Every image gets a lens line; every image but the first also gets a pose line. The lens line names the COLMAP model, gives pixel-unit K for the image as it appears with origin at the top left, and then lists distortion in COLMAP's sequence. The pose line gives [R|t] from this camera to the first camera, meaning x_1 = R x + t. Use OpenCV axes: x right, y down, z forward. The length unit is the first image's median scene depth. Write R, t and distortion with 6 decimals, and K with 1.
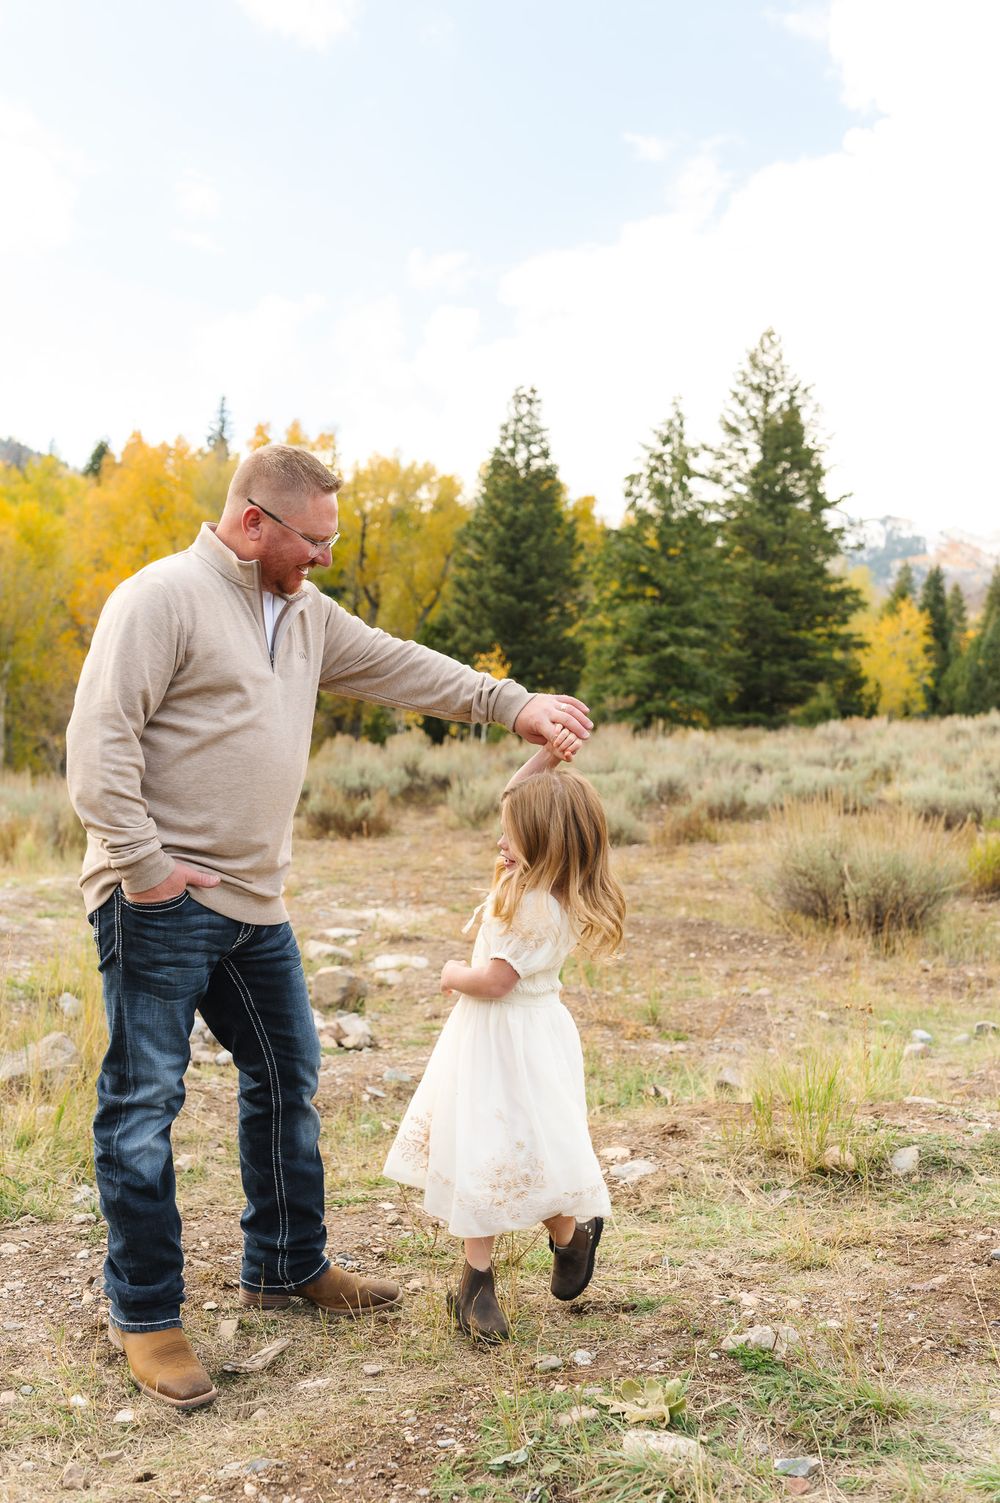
lens RADIAL K [[1549.5, 0, 500.0], [0, 1549.5, 751.5], [0, 0, 1]] dist [-0.011034, -0.005401]
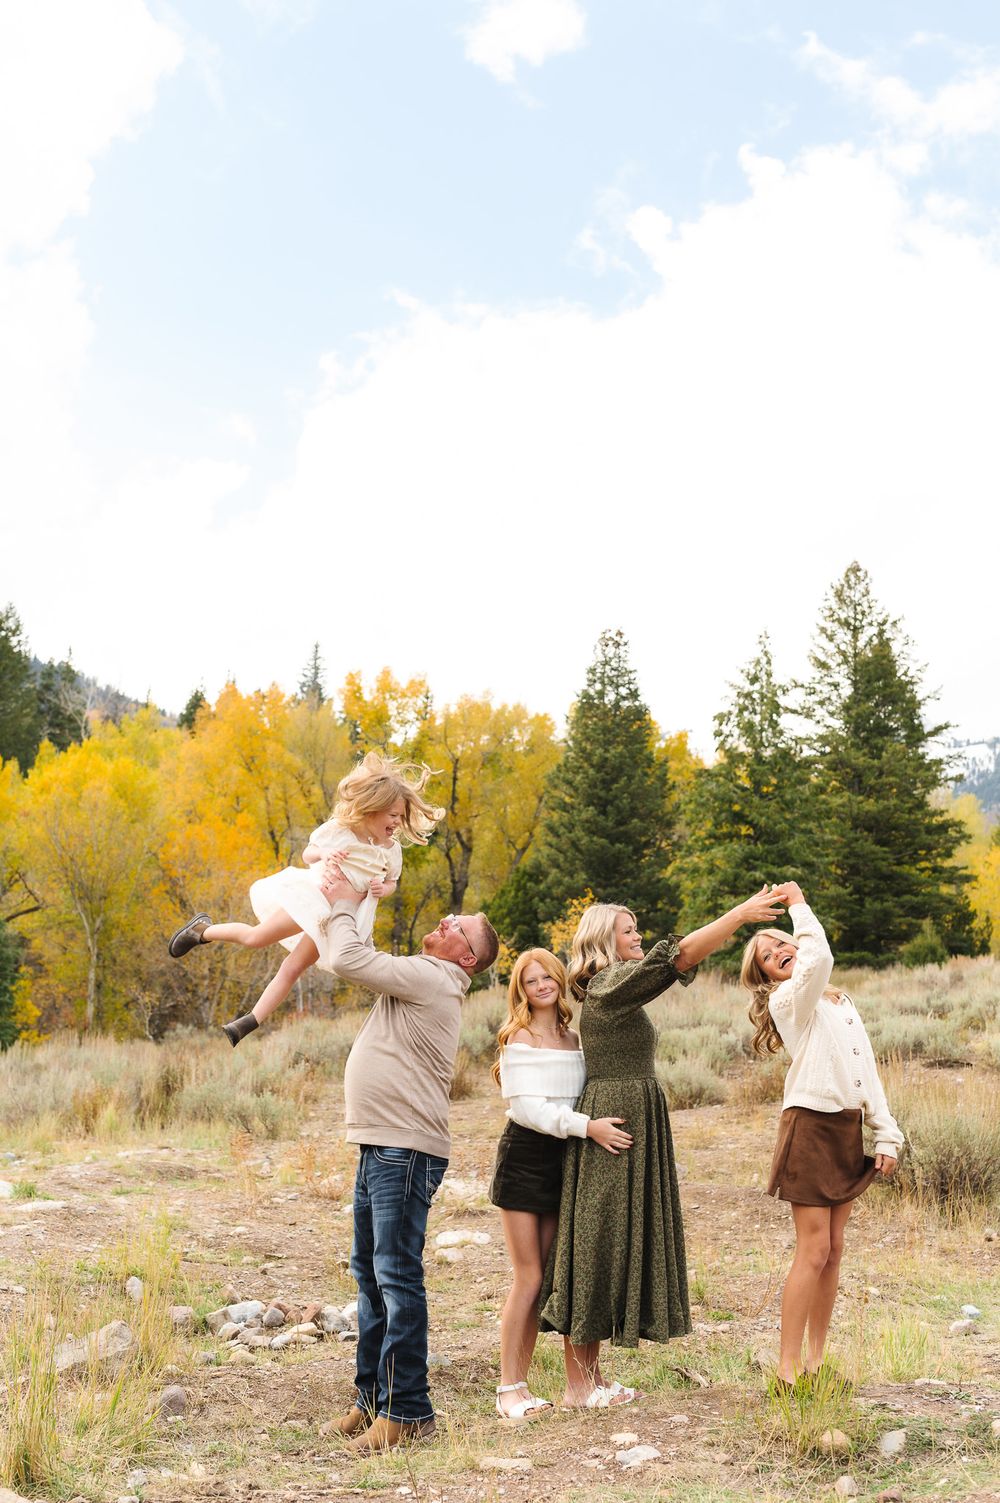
lens RADIAL K [[1590.7, 0, 510.1], [0, 1590.7, 740.1], [0, 0, 1]] dist [0.005253, -0.098926]
pose [[0.998062, -0.028991, -0.055063, 0.005367], [0.019981, 0.987293, -0.157648, -0.003413], [0.058934, 0.156242, 0.985959, -0.011965]]
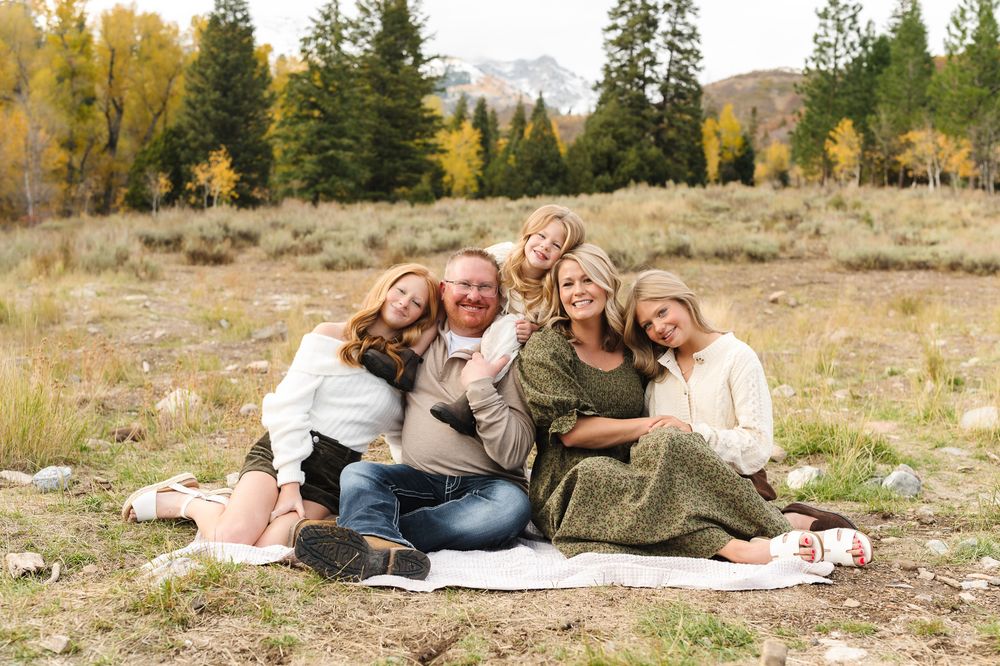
lens RADIAL K [[1058.4, 0, 500.0], [0, 1058.4, 333.0], [0, 0, 1]] dist [0.005253, -0.098926]
pose [[0.954996, -0.016186, 0.296176, -0.045580], [-0.017458, 0.993712, 0.110597, -0.003126], [-0.296104, -0.110791, 0.948709, -0.102652]]
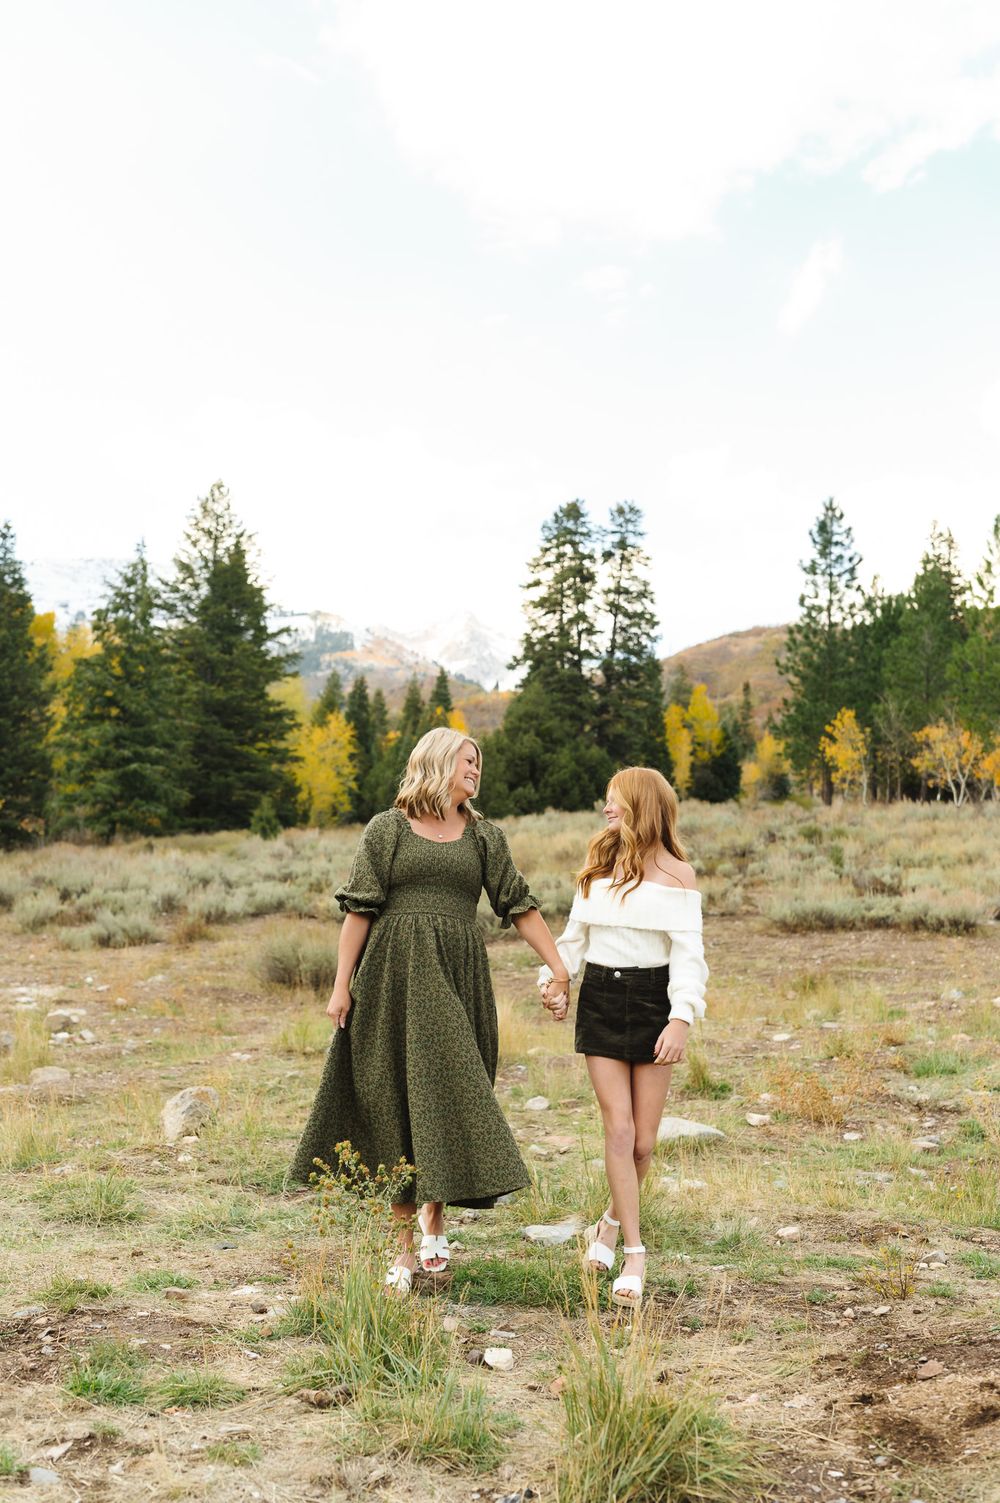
lens RADIAL K [[1568.4, 0, 480.9], [0, 1568.4, 752.5], [0, 0, 1]] dist [0.002220, -0.099431]
pose [[0.939469, 0.016836, 0.342221, -0.041104], [0.001135, 0.998634, -0.052246, -0.012975], [-0.342633, 0.049472, 0.938166, -0.158550]]
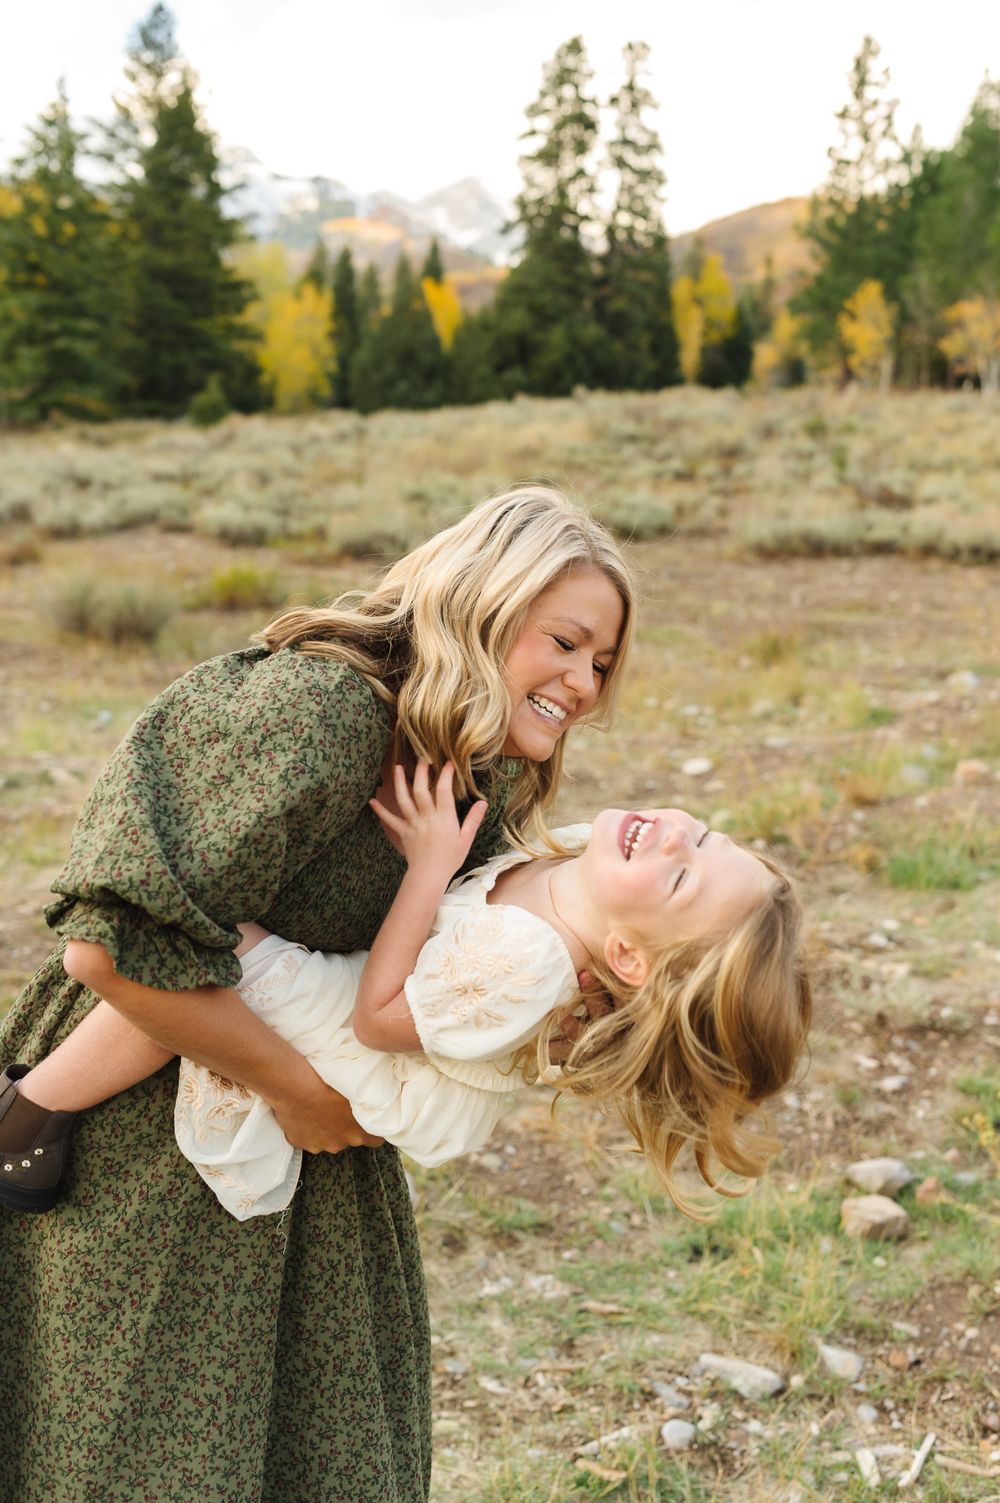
lens RADIAL K [[1568.4, 0, 480.9], [0, 1568.4, 752.5], [0, 0, 1]] dist [0.002220, -0.099431]
pose [[0.942772, -0.063315, 0.327372, 0.013552], [-0.006431, 0.978171, 0.207701, -0.015610], [-0.333376, -0.197920, 0.921785, -0.083817]]
